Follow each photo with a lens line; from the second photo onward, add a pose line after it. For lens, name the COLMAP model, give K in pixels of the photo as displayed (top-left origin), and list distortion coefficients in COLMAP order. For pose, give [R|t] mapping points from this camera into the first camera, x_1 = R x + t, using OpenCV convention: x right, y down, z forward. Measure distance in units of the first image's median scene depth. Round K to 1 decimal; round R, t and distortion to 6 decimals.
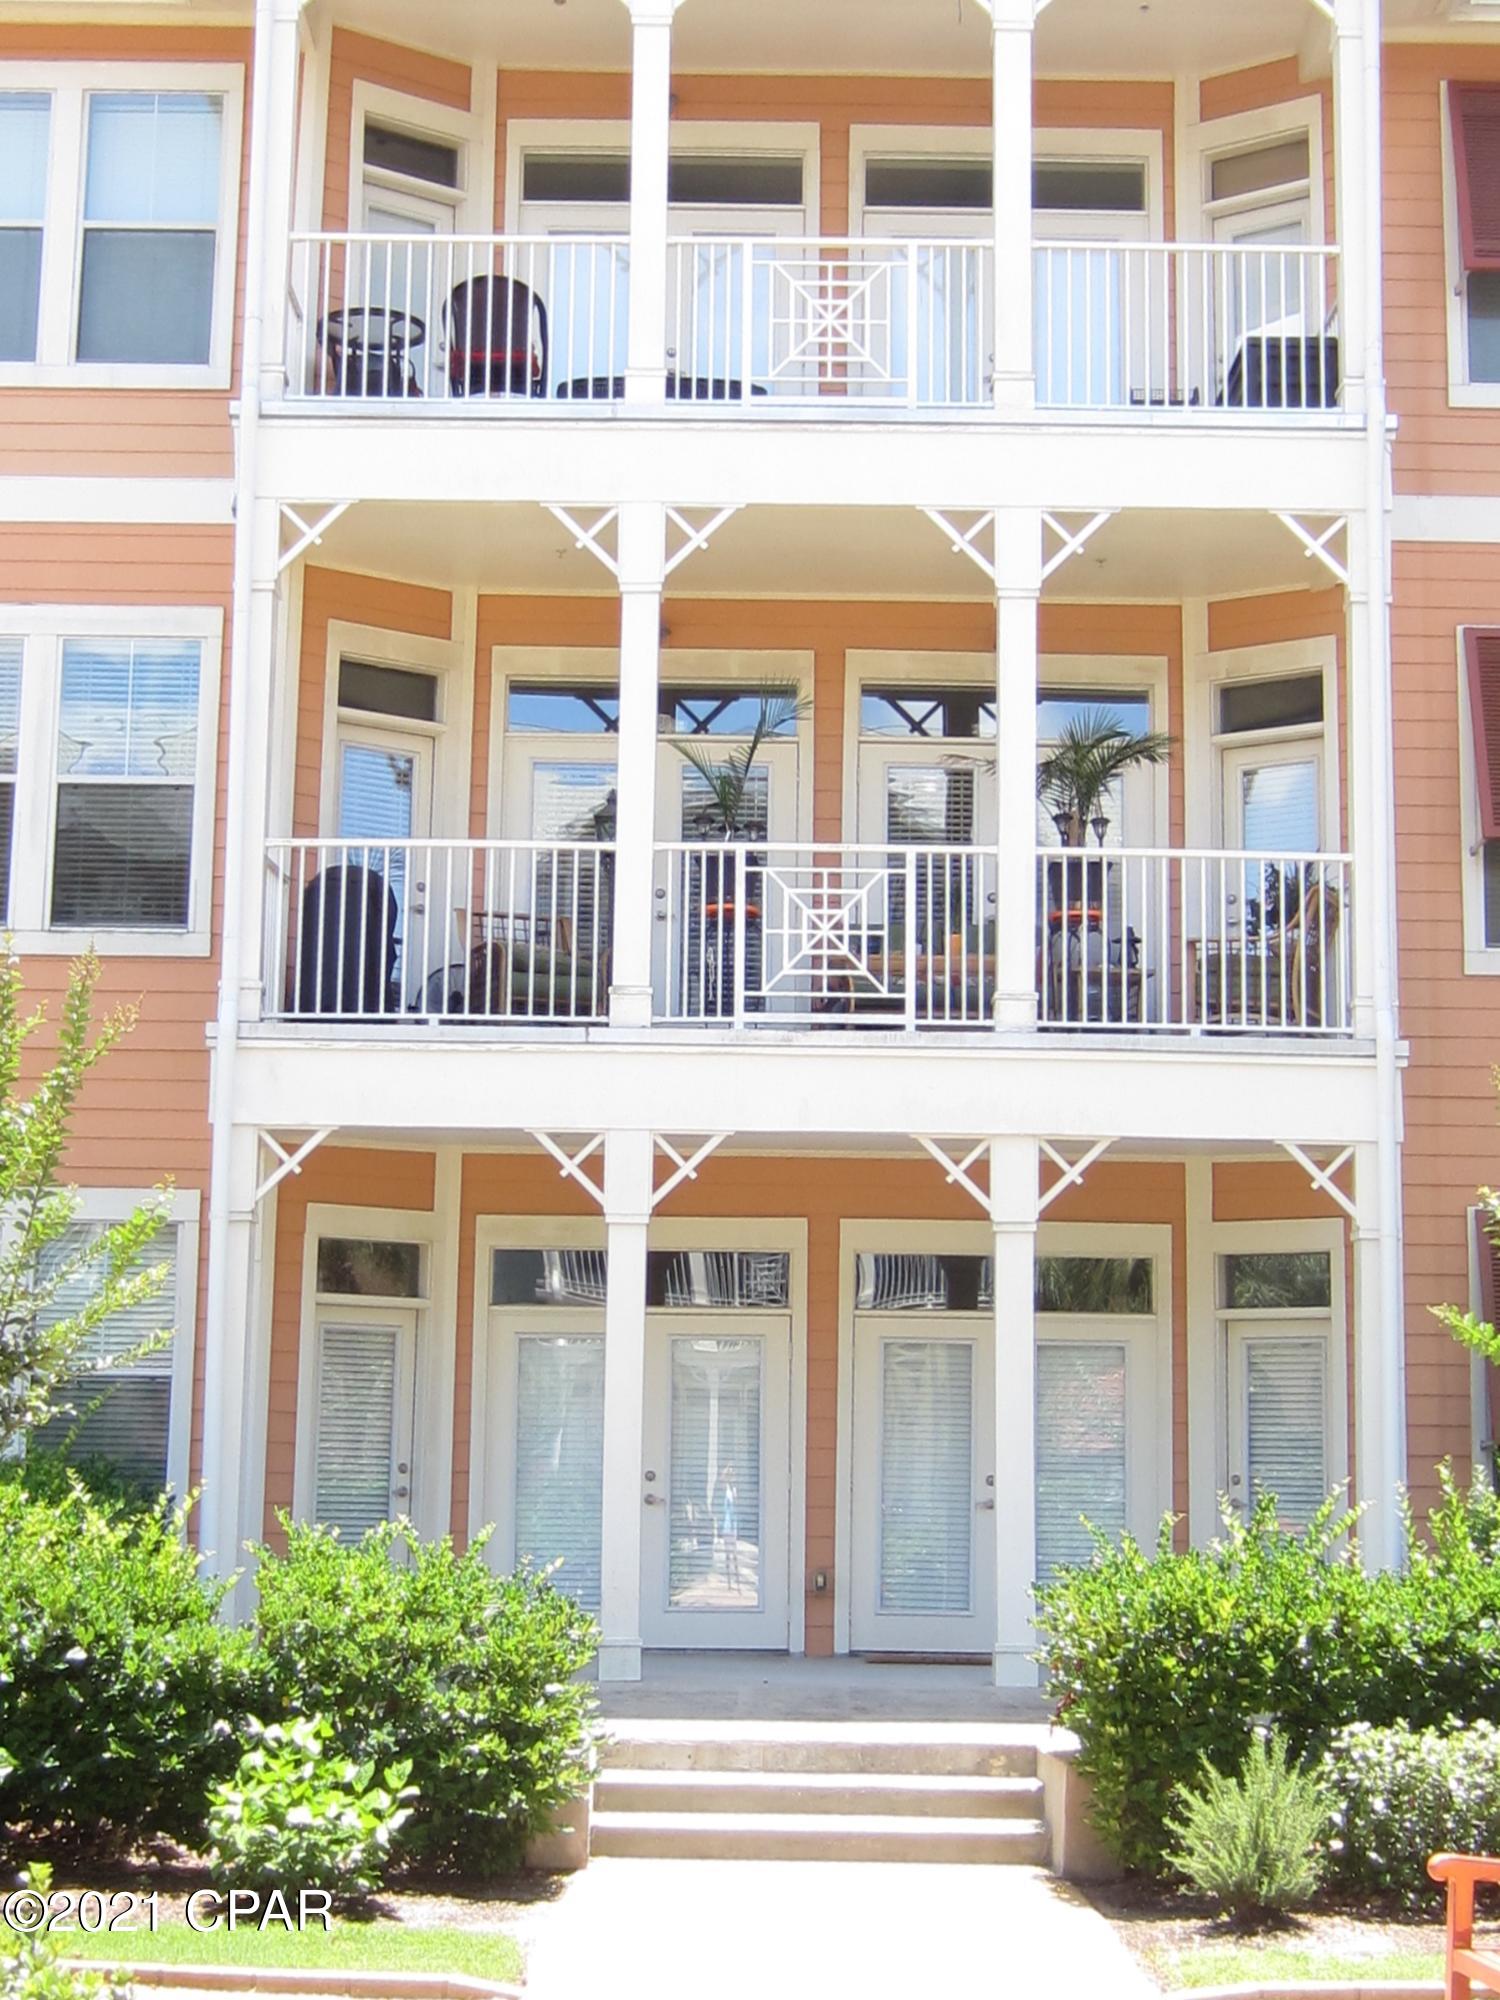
lens RADIAL K [[2821.0, 0, 649.0], [0, 2821.0, 1000.5], [0, 0, 1]] dist [-0.044656, -0.000392]
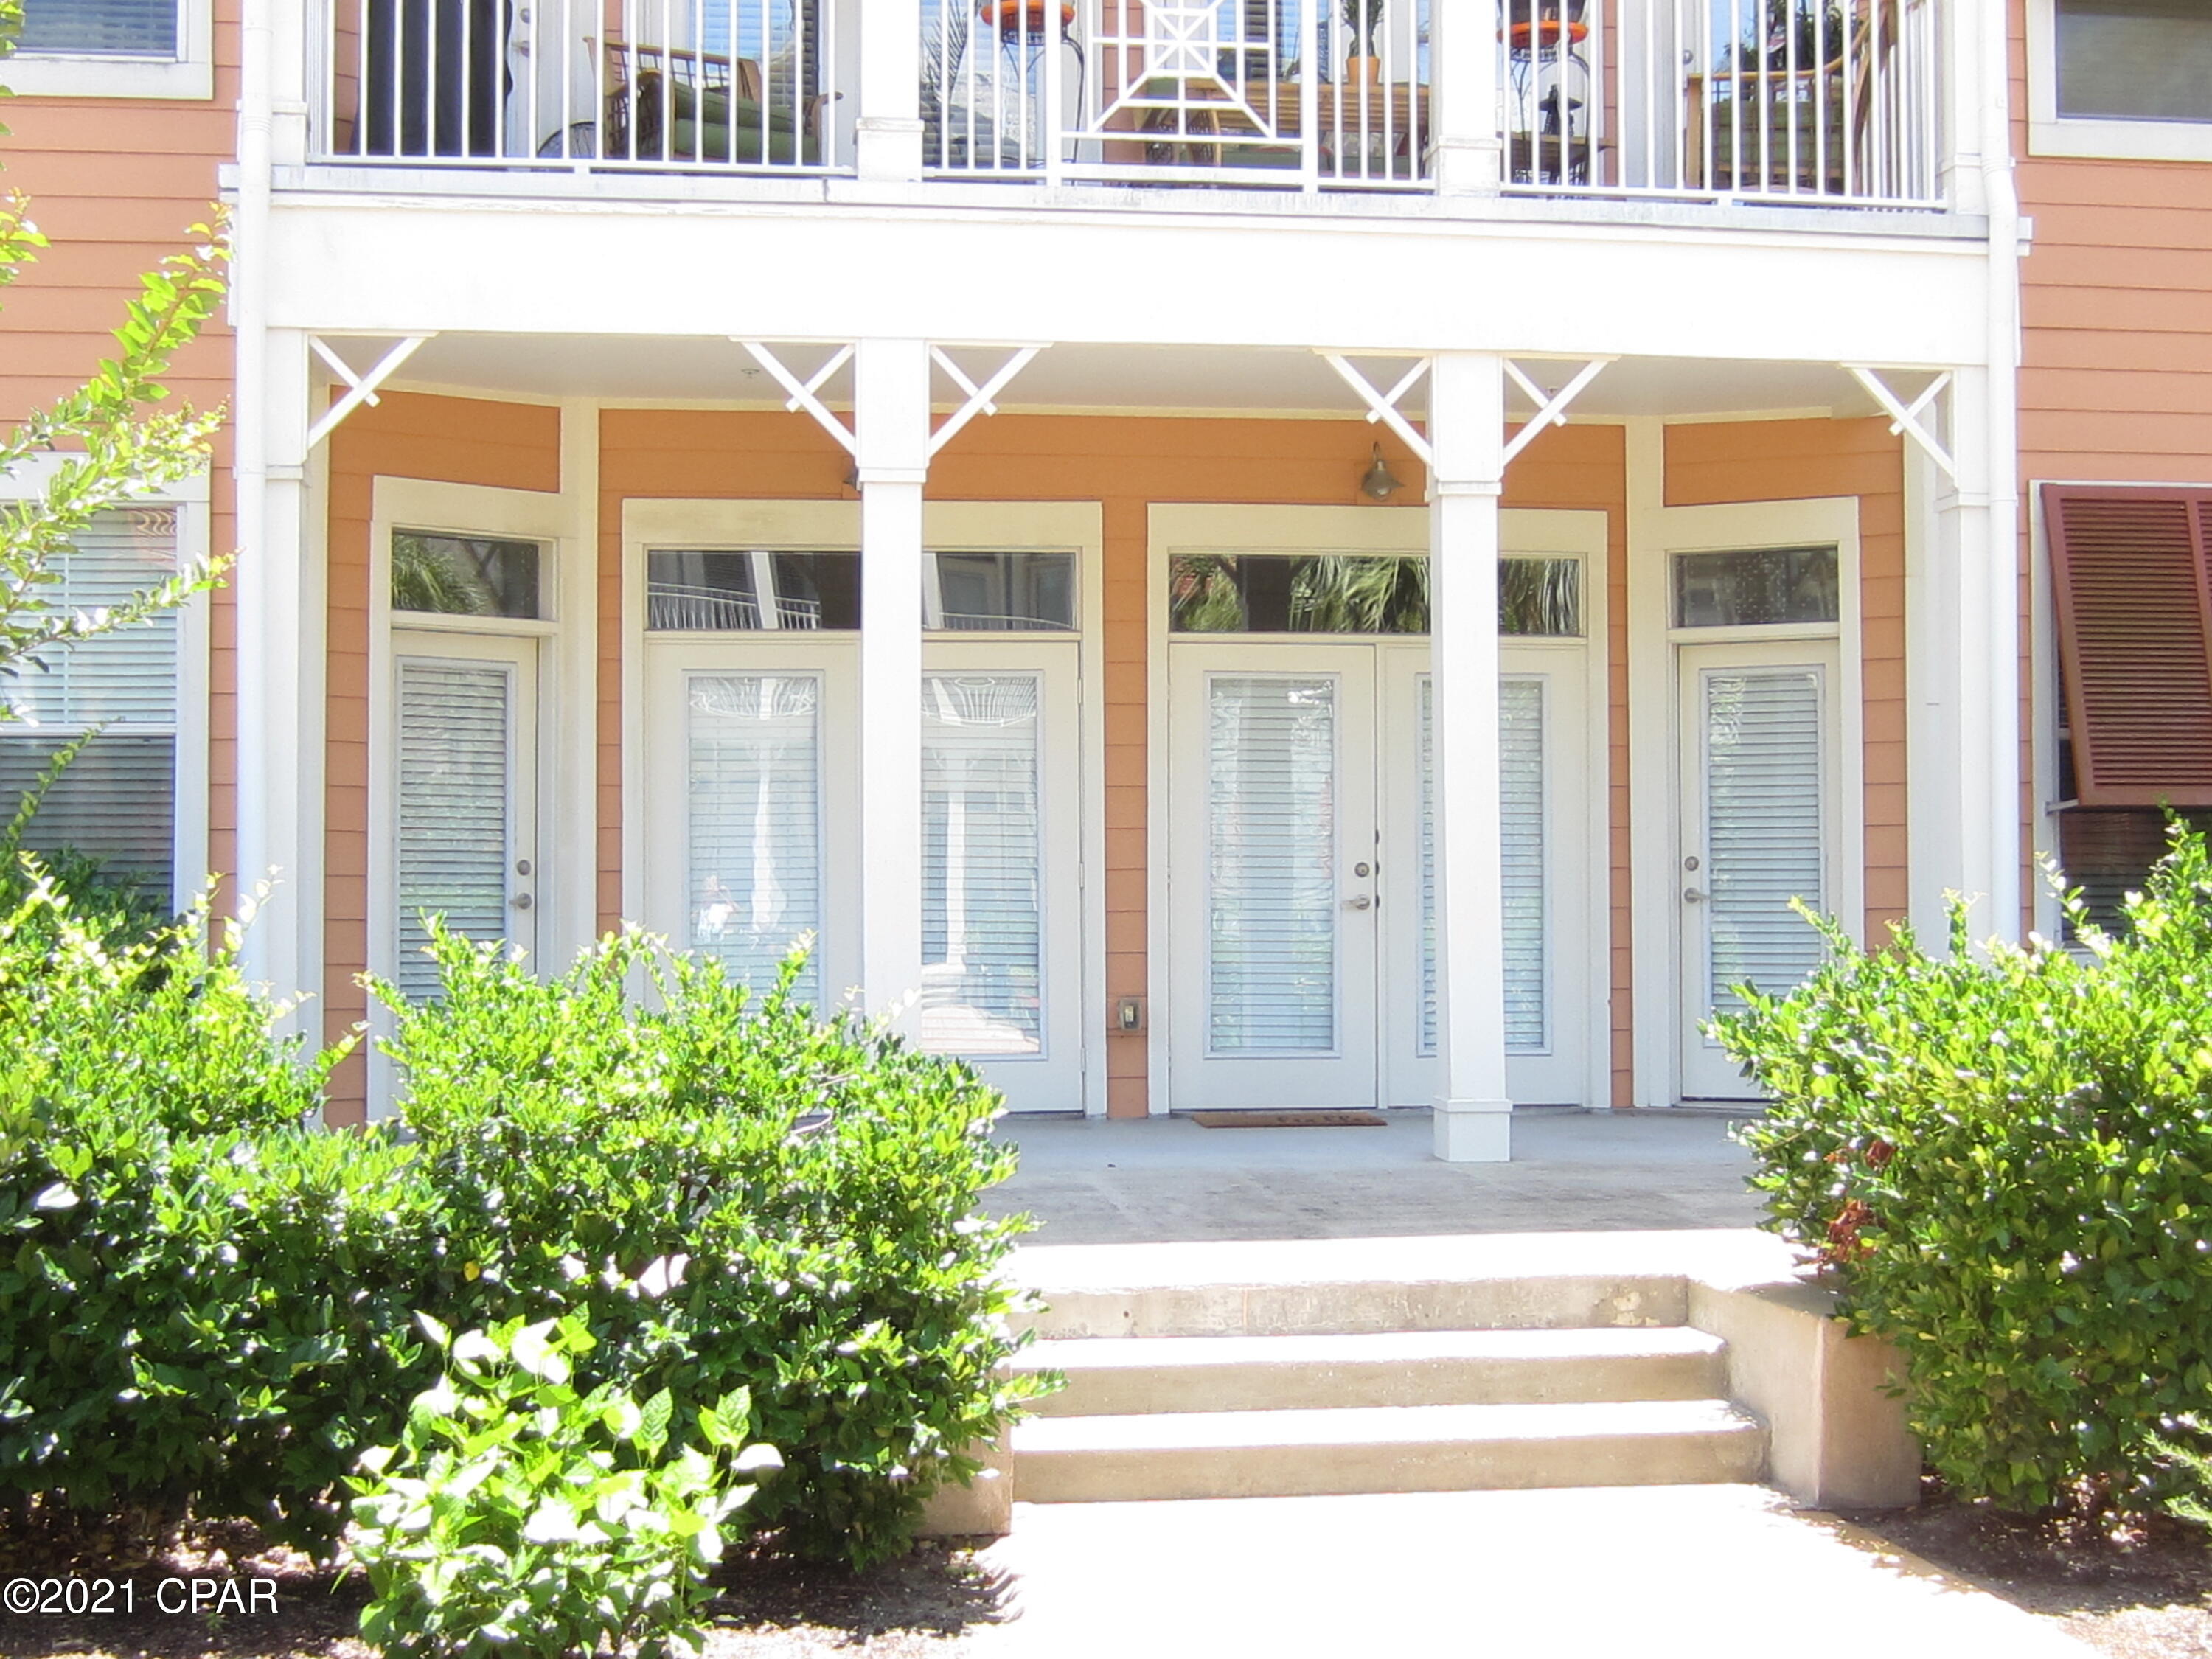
lens RADIAL K [[3120.0, 0, 1106.0], [0, 3120.0, 829.5], [0, 0, 1]] dist [-0.044656, -0.000392]
pose [[0.990593, -0.016574, 0.135833, -0.087885], [-0.003341, 0.989412, 0.145094, 0.081407], [-0.136800, -0.144183, 0.980049, 0.418259]]
